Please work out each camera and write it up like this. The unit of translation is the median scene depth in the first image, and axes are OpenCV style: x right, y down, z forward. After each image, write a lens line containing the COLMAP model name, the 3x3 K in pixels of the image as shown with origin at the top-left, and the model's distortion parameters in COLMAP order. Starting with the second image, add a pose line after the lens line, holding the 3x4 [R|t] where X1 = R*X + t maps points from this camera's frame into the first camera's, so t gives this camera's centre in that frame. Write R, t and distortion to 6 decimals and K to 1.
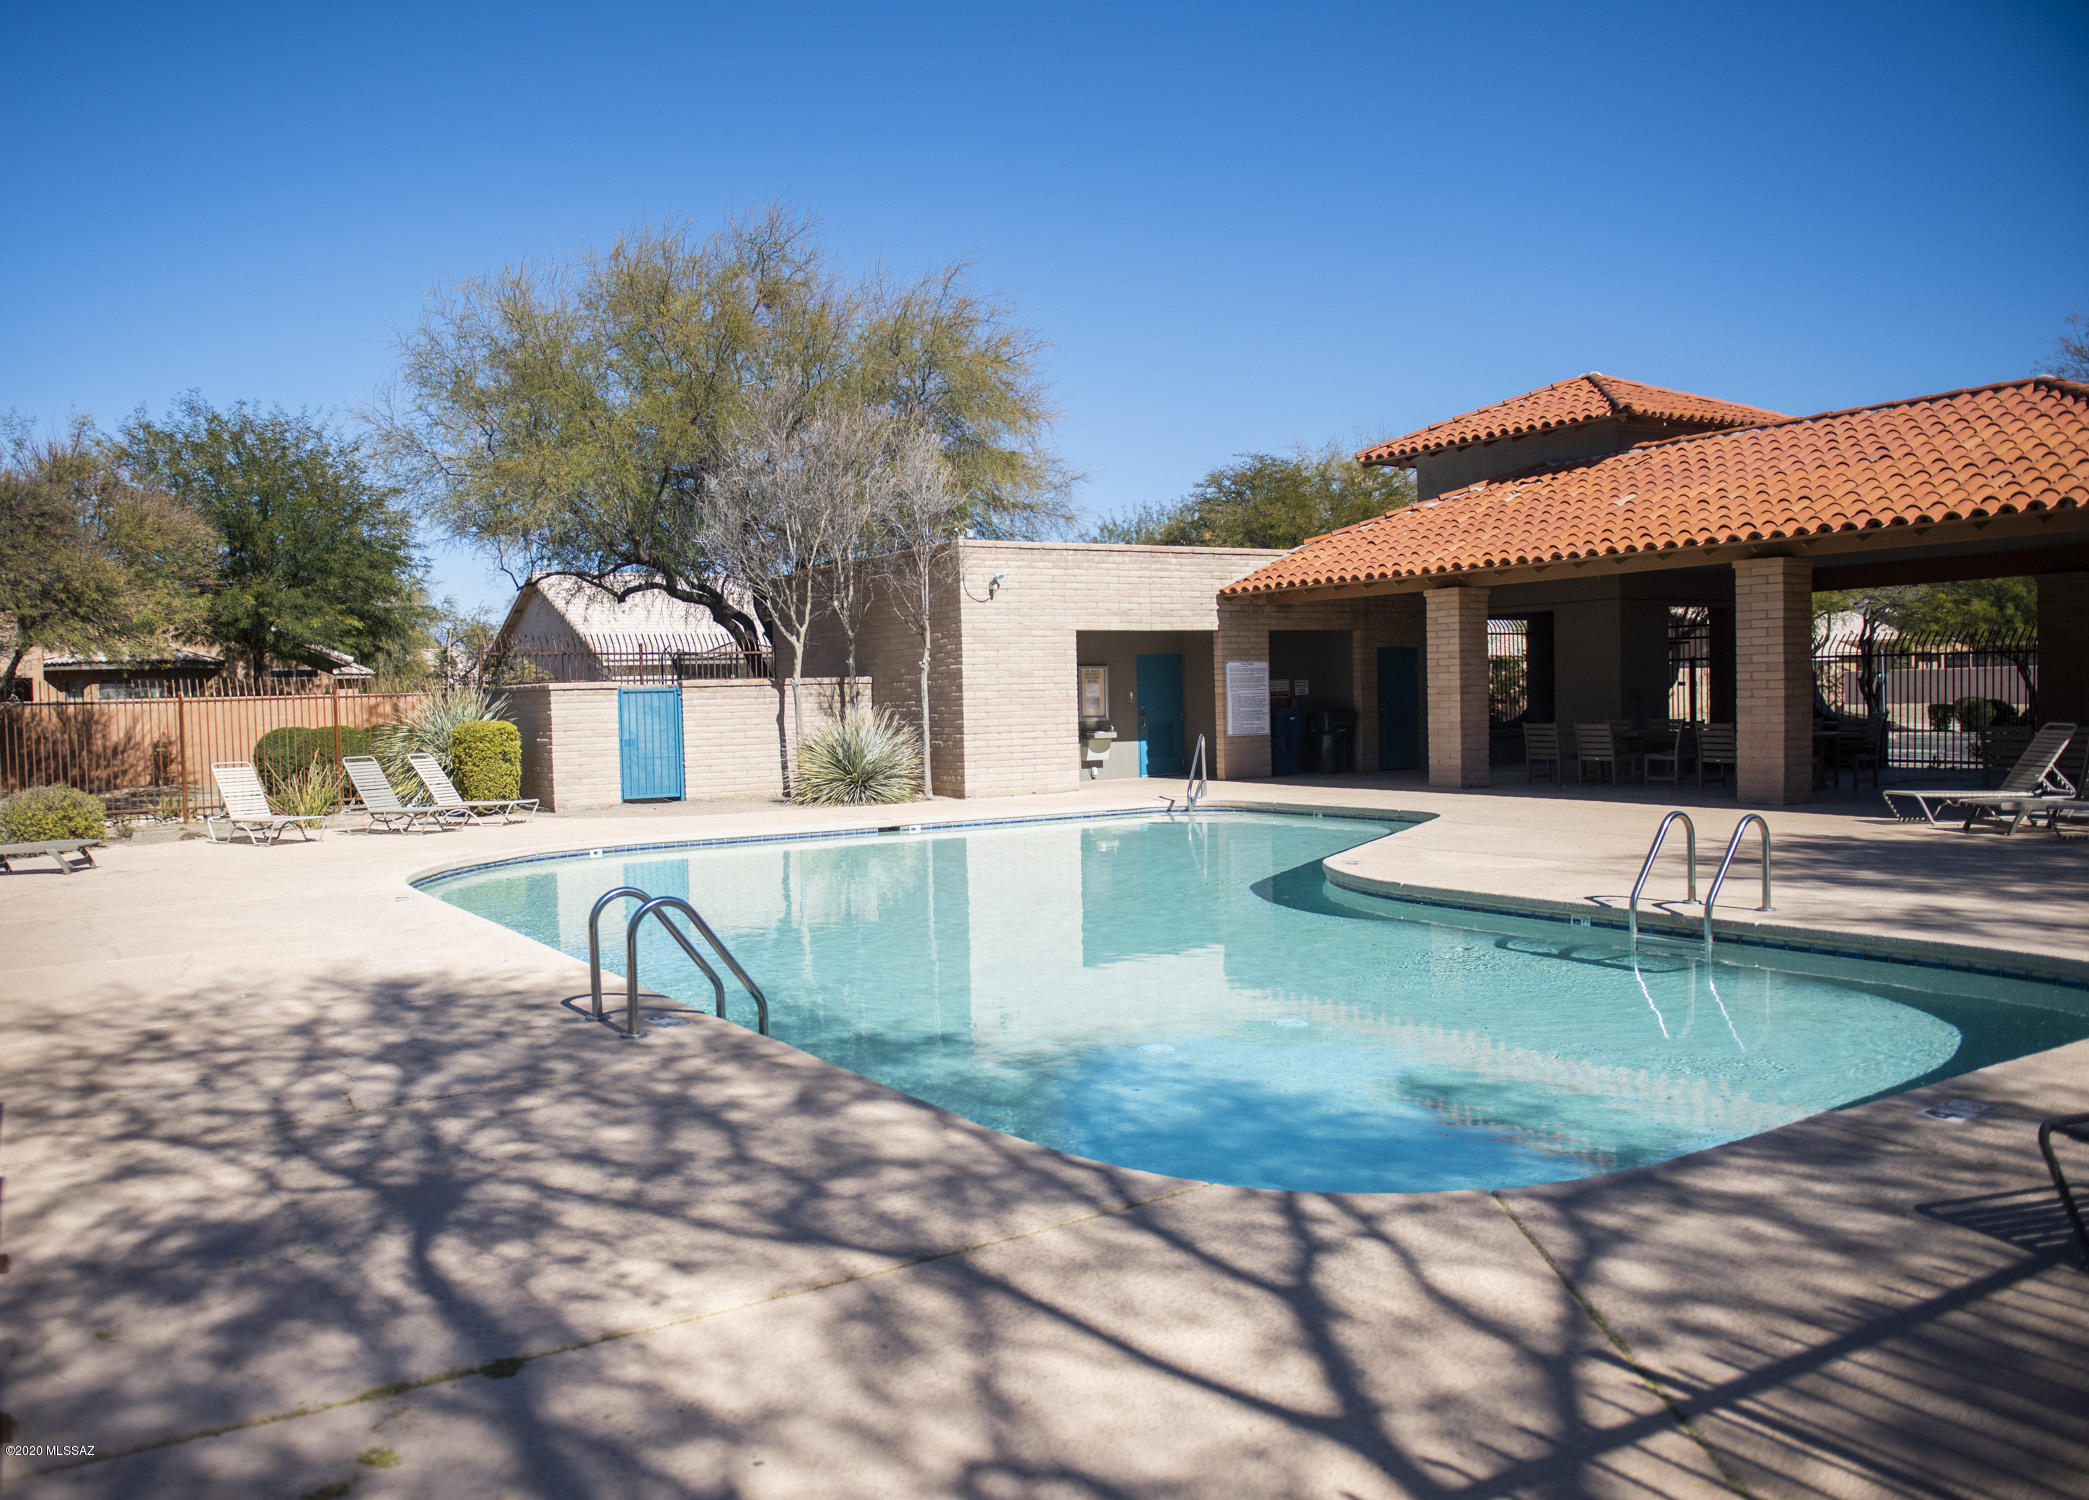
lens RADIAL K [[1571.3, 0, 1044.5], [0, 1571.3, 750.0], [0, 0, 1]] dist [-0.048558, 0.000237]
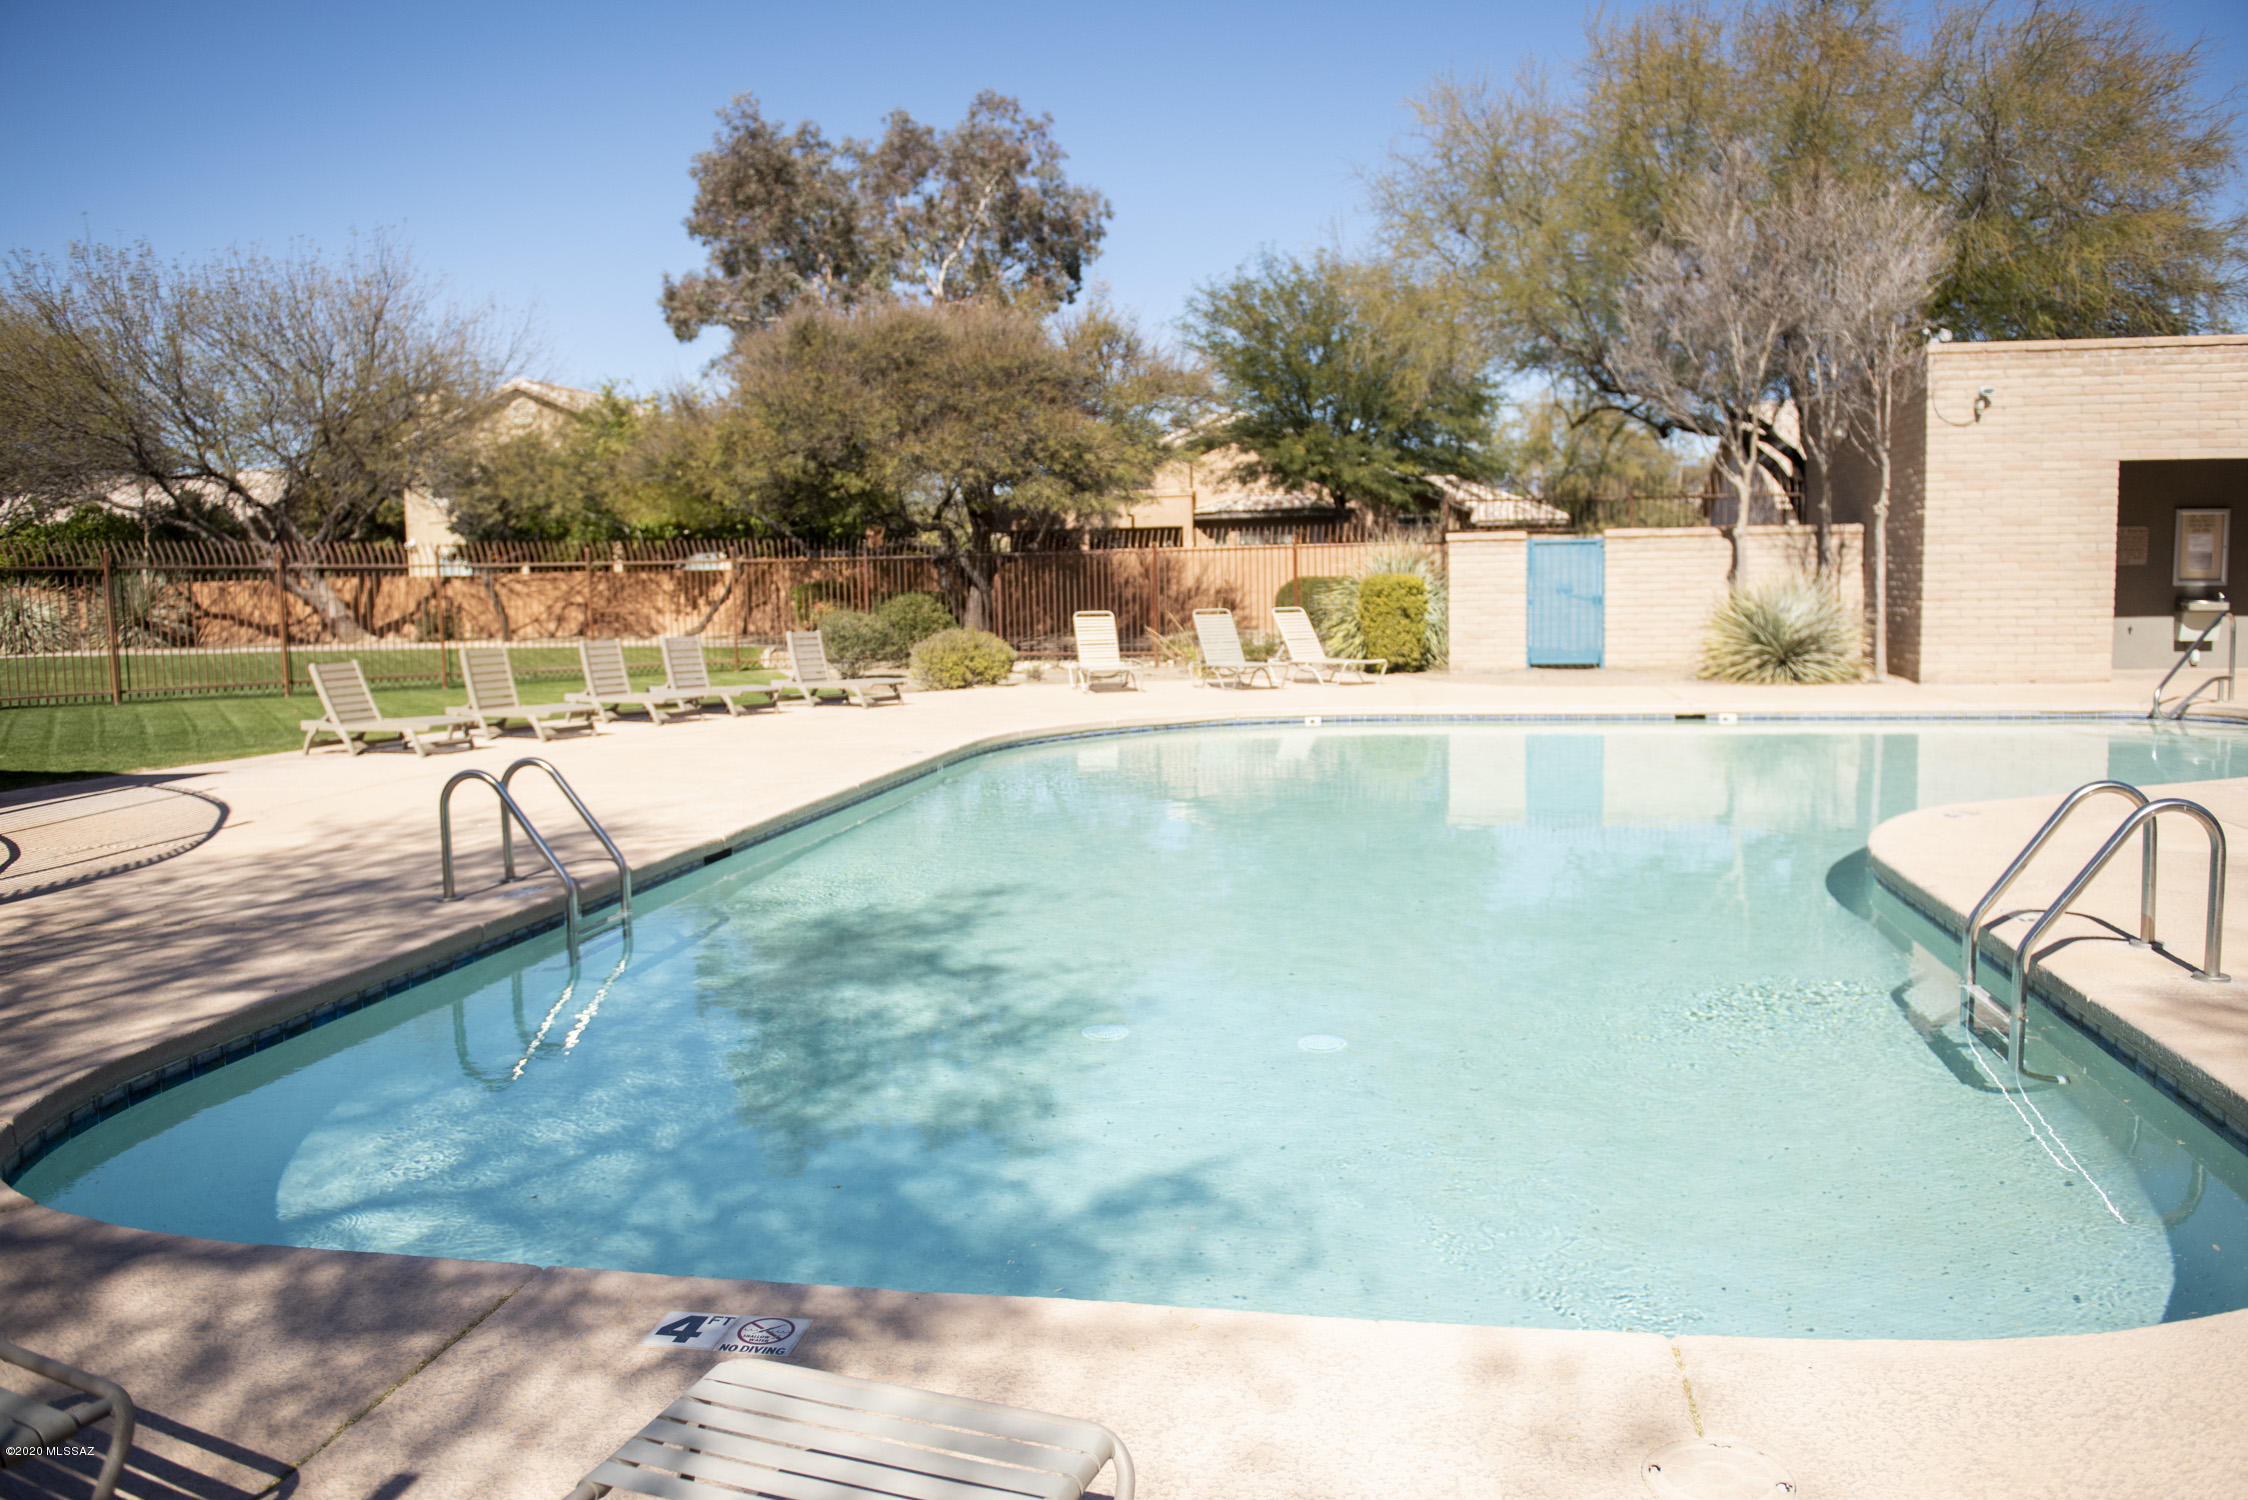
lens RADIAL K [[1713.2, 0, 1124.7], [0, 1713.2, 713.1], [0, 0, 1]] dist [-0.065729, -0.000819]
pose [[0.740575, 0.066139, -0.668711, 0.212456], [-0.021046, 0.996939, 0.075295, -0.008831], [0.671644, -0.041688, 0.739700, 0.125553]]
